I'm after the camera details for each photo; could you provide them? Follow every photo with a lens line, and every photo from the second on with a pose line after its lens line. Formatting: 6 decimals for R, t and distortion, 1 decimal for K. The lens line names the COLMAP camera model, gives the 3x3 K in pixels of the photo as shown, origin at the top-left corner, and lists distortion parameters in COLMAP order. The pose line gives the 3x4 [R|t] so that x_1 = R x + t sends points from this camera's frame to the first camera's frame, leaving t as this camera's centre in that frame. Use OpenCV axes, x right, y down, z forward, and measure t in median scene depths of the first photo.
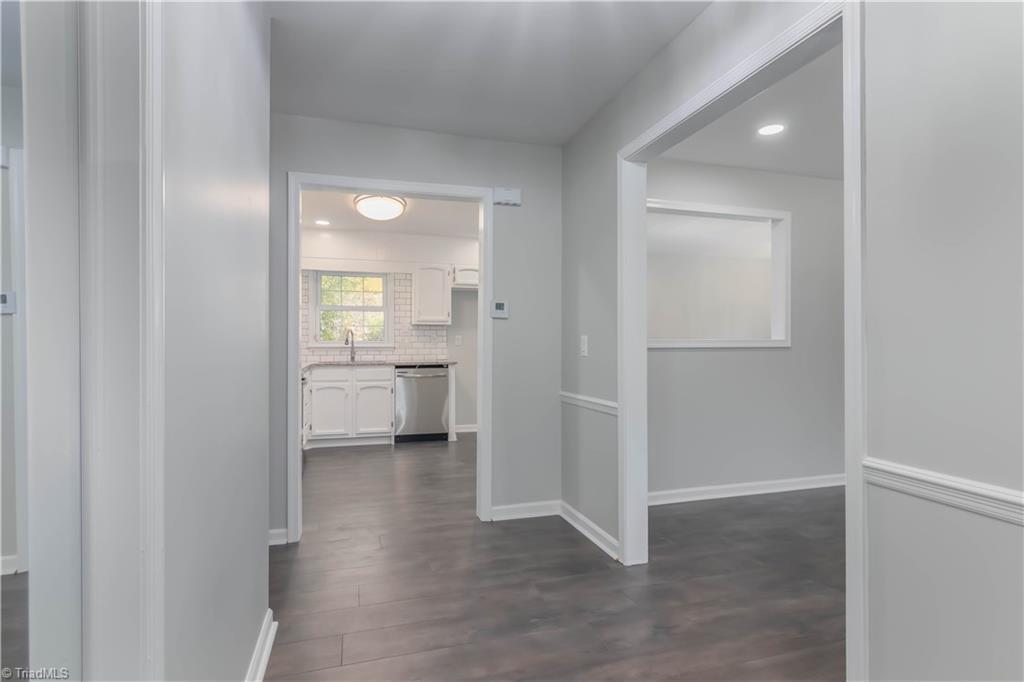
lens RADIAL K [[520.2, 0, 512.0], [0, 520.2, 341.0], [0, 0, 1]] dist [0.000772, -0.000267]
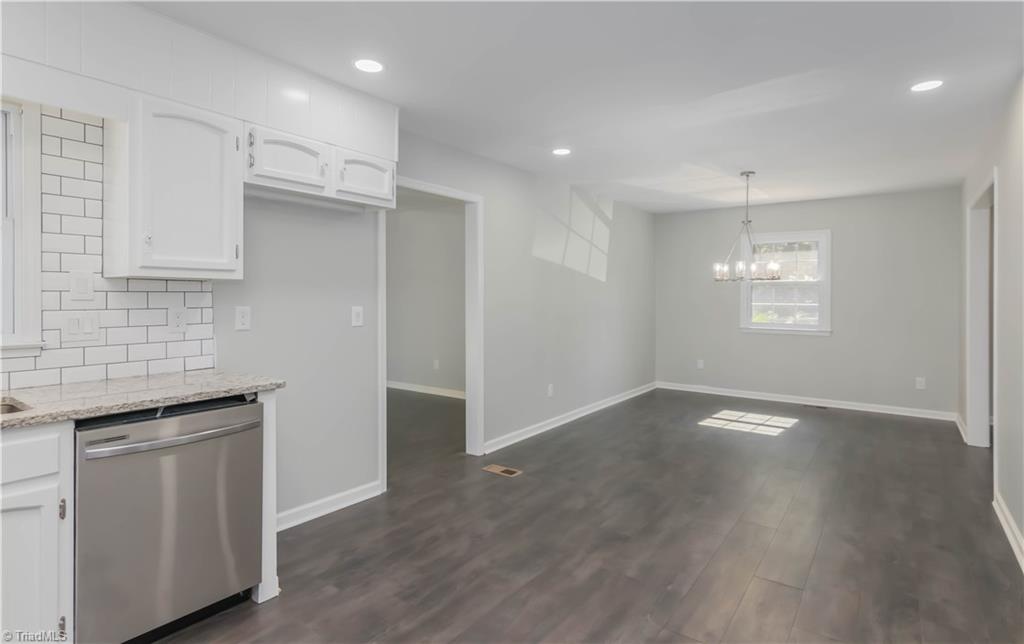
lens RADIAL K [[522.6, 0, 509.8], [0, 522.6, 298.8], [0, 0, 1]] dist [0.001597, 0.000029]
pose [[0.807162, 0.000248, 0.590329, -0.186834], [-0.005529, 0.999959, 0.007140, -0.021419], [-0.590303, -0.009027, 0.807131, 0.580287]]
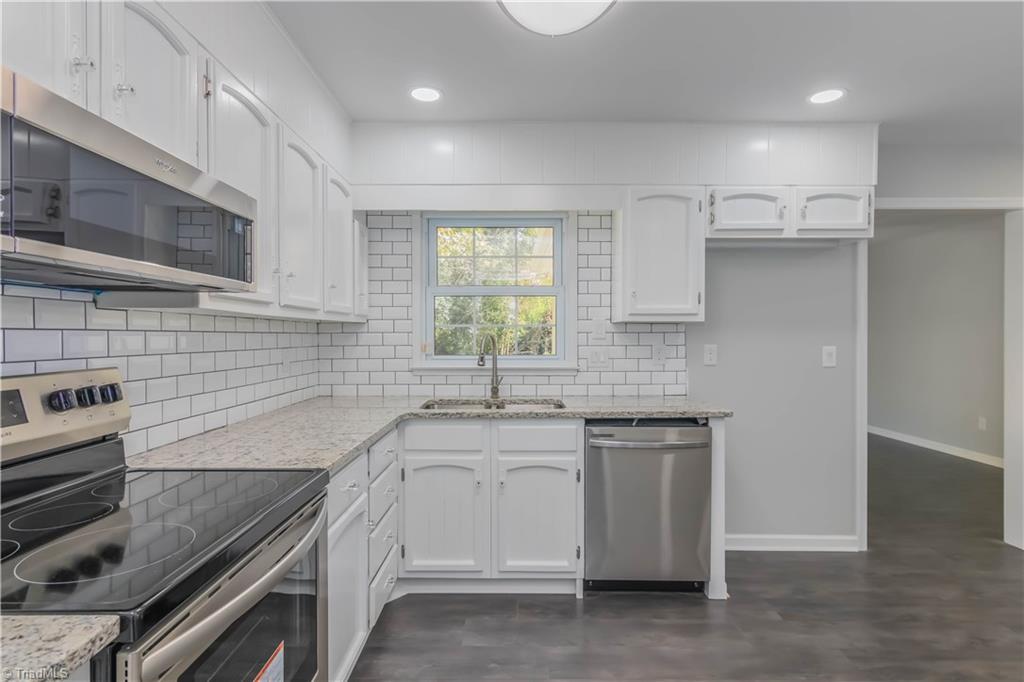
lens RADIAL K [[520.2, 0, 512.0], [0, 520.2, 341.0], [0, 0, 1]] dist [0.000772, -0.000267]
pose [[0.955299, 0.003614, -0.295619, -0.143880], [0.001128, 0.999873, 0.015866, -0.022249], [0.295639, -0.015490, 0.955174, 0.529224]]
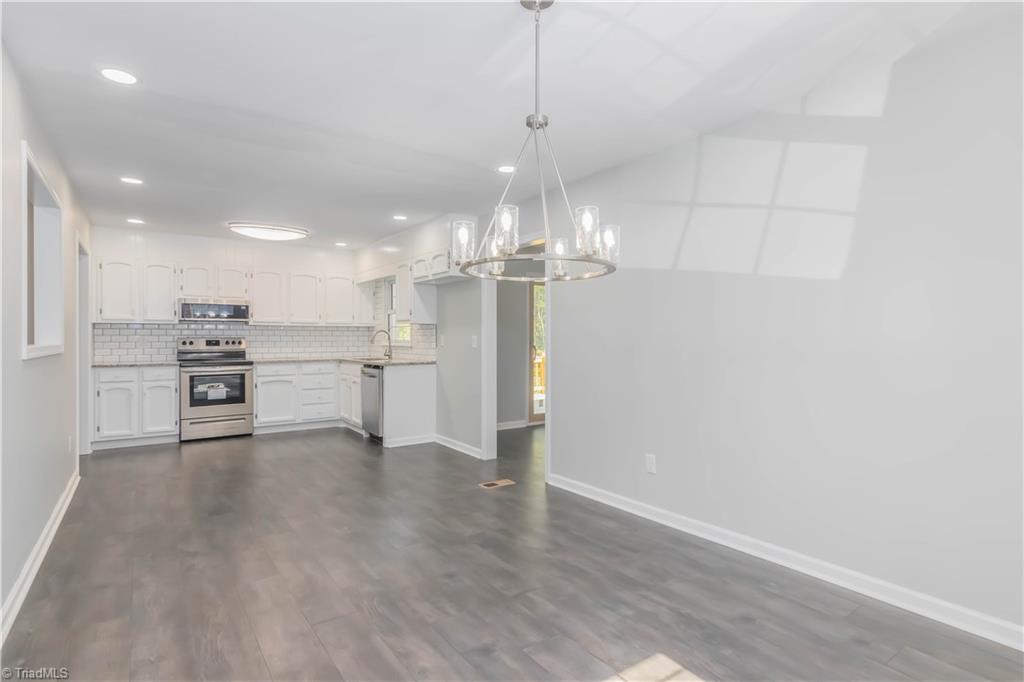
lens RADIAL K [[520.2, 0, 512.0], [0, 520.2, 341.0], [0, 0, 1]] dist [0.000772, -0.000267]
pose [[0.305970, 0.006770, -0.952017, 0.820845], [0.008867, 0.999911, 0.009960, -0.007607], [0.952000, -0.011489, 0.305883, 0.892609]]
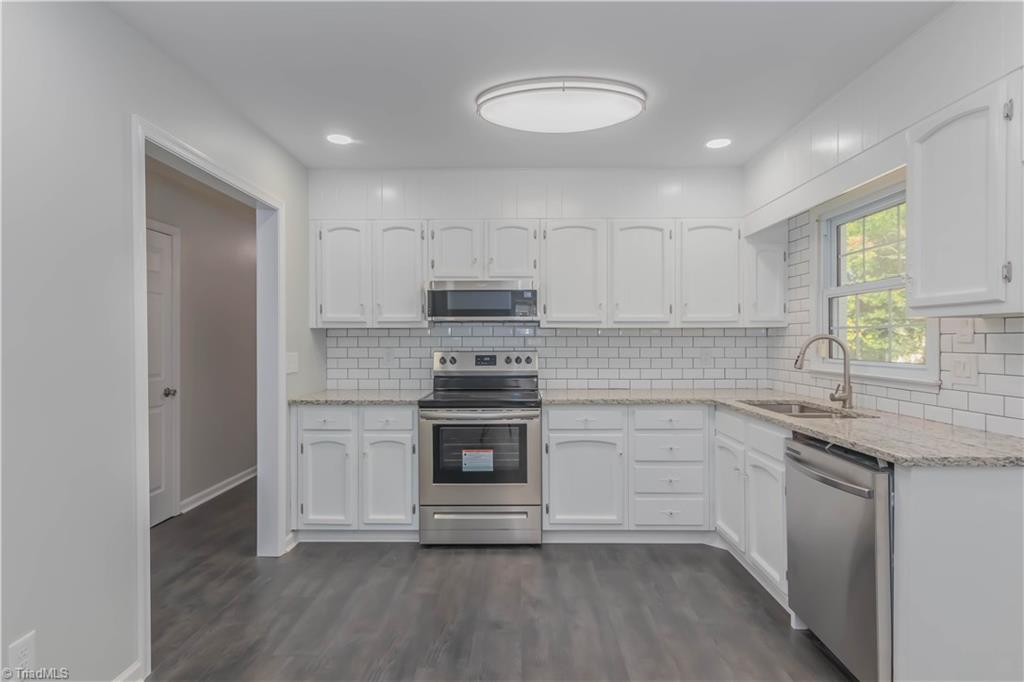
lens RADIAL K [[520.2, 0, 512.0], [0, 520.2, 341.0], [0, 0, 1]] dist [0.000772, -0.000267]
pose [[-0.314635, 0.005117, -0.949199, 0.195721], [0.011315, 0.999935, 0.001640, -0.021355], [0.949145, -0.010224, -0.314672, 0.855379]]
